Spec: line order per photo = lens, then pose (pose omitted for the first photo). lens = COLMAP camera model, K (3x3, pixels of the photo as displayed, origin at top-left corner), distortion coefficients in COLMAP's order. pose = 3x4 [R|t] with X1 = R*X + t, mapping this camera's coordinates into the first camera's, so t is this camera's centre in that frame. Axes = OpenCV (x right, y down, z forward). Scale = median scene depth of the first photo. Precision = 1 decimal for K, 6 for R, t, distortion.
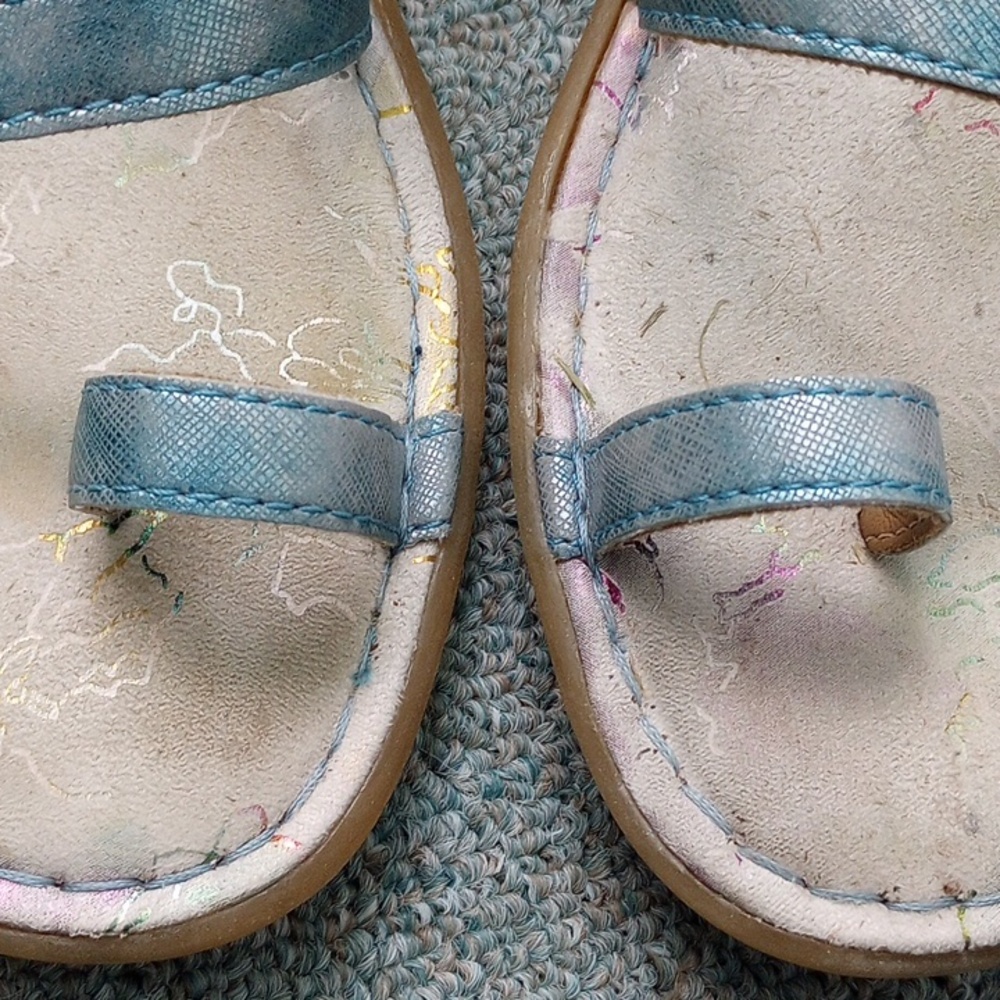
lens RADIAL K [[1878.0, 0, 500.0], [0, 1878.0, 500.0], [0, 0, 1]] dist [0.135414, -0.704341]
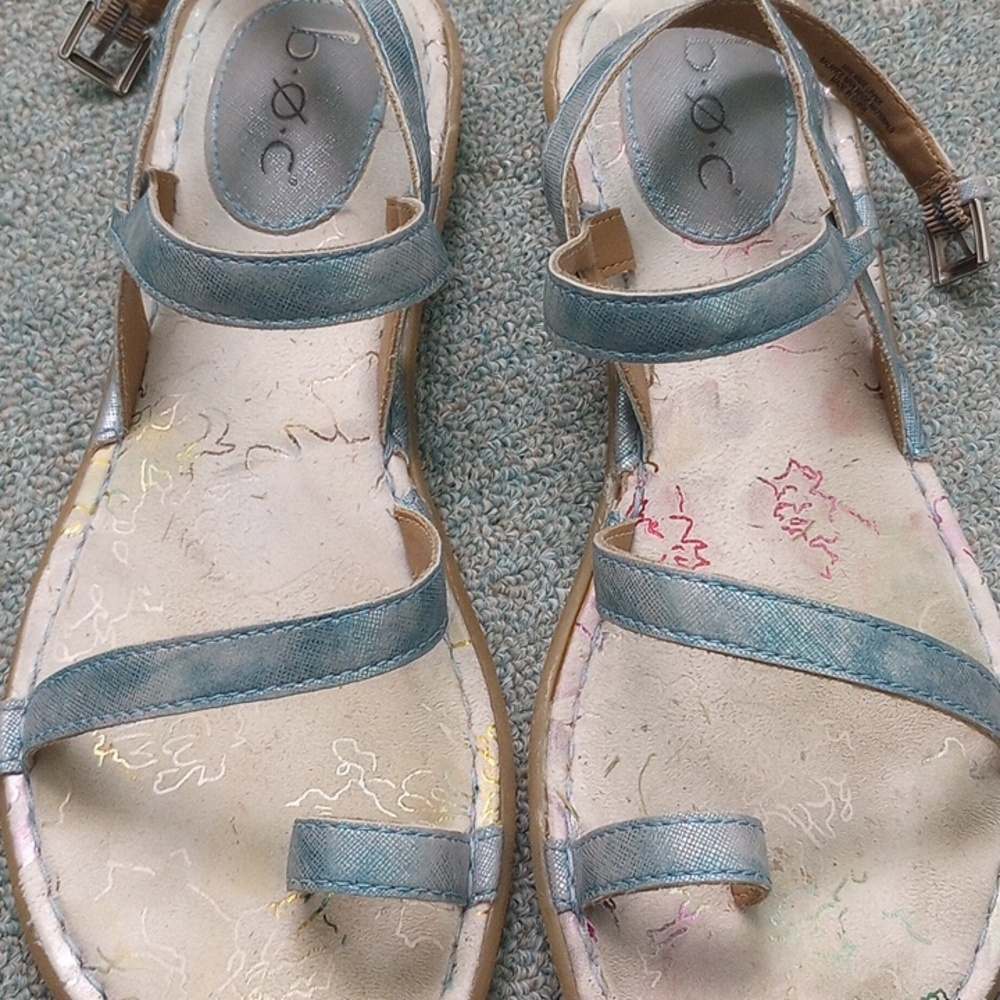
lens RADIAL K [[1878.0, 0, 500.0], [0, 1878.0, 500.0], [0, 0, 1]] dist [0.135414, -0.704341]
pose [[0.999184, -0.025459, -0.031340, 0.039812], [0.020424, 0.988230, -0.151603, -0.079143], [0.034831, 0.150839, 0.987945, -0.767195]]
